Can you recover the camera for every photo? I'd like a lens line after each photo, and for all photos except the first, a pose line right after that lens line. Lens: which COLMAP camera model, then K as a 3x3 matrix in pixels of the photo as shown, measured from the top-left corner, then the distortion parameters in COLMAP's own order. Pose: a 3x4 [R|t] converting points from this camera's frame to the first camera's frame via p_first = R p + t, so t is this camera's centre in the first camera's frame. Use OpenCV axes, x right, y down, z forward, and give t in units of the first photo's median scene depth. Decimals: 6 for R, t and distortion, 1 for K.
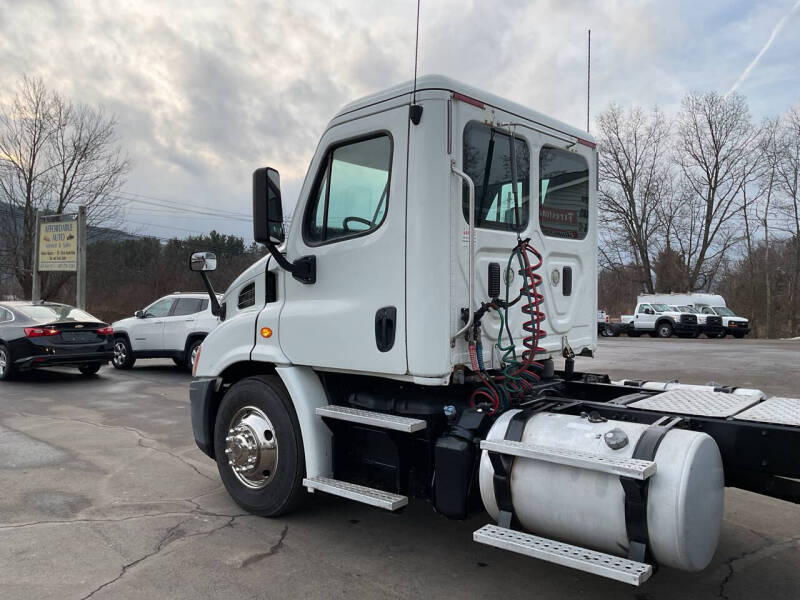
lens RADIAL K [[658.3, 0, 398.5], [0, 658.3, 295.0], [0, 0, 1]] dist [0.054335, -0.104289]
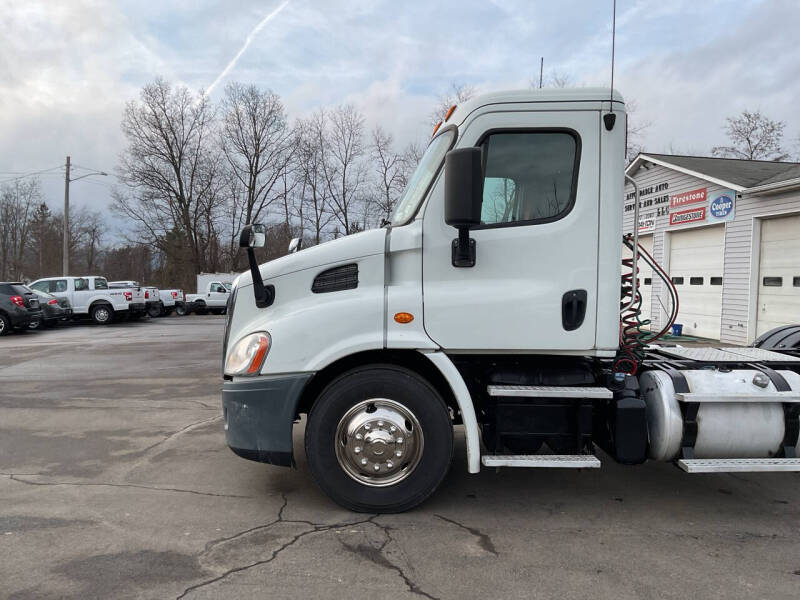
lens RADIAL K [[658.3, 0, 395.3], [0, 658.3, 296.6], [0, 0, 1]] dist [0.054335, -0.104289]
pose [[0.748912, -0.015261, 0.662494, -0.790493], [-0.008237, 0.999443, 0.032334, -0.003269], [-0.662618, -0.029673, 0.748369, 0.294629]]
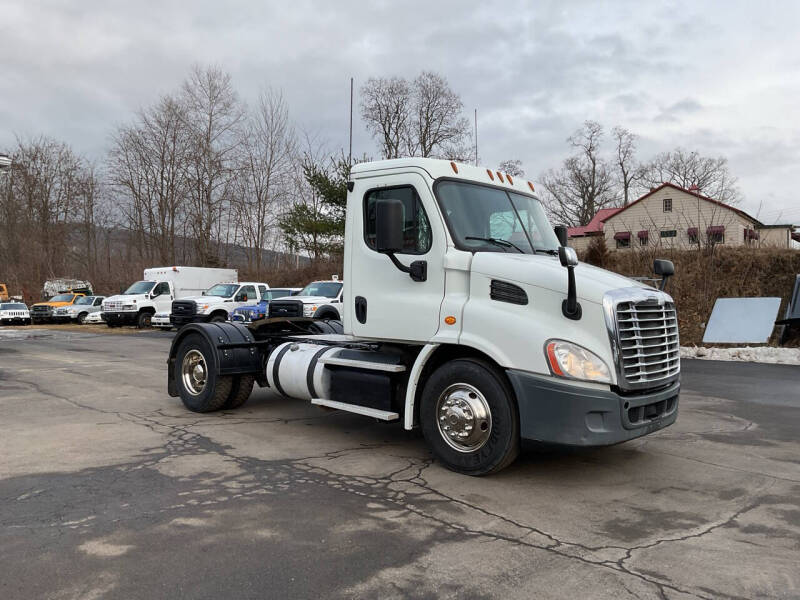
lens RADIAL K [[658.3, 0, 397.3], [0, 658.3, 298.3], [0, 0, 1]] dist [0.054335, -0.104289]
pose [[-0.999700, -0.014091, 0.020016, 0.192543], [-0.013786, 0.999788, 0.015299, -0.006557], [-0.020227, 0.015019, -0.999683, 2.494110]]
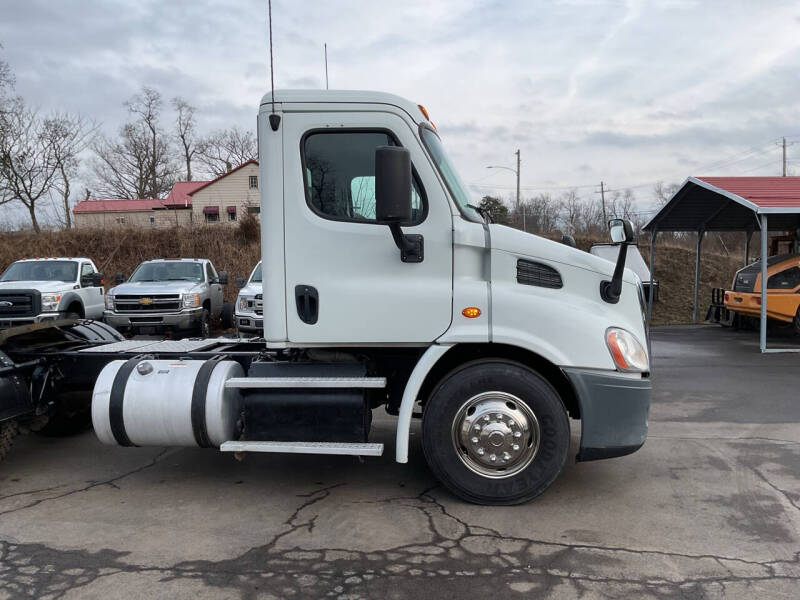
lens RADIAL K [[658.3, 0, 397.6], [0, 658.3, 298.7], [0, 0, 1]] dist [0.054335, -0.104289]
pose [[-0.800128, 0.035590, -0.598773, 0.745876], [0.006071, 0.998668, 0.051247, -0.016249], [0.599799, 0.037369, -0.799278, 1.975469]]
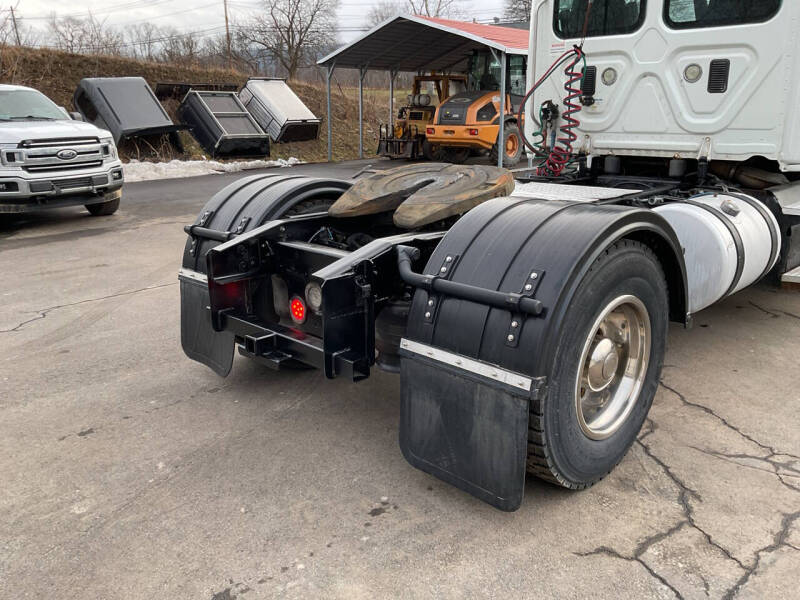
lens RADIAL K [[658.3, 0, 397.7], [0, 658.3, 302.2], [0, 0, 1]] dist [0.054335, -0.104289]
pose [[-0.077610, 0.283682, -0.955773, 1.270819], [0.003381, 0.958733, 0.284286, 0.017230], [0.996978, 0.018832, -0.075366, 0.637944]]
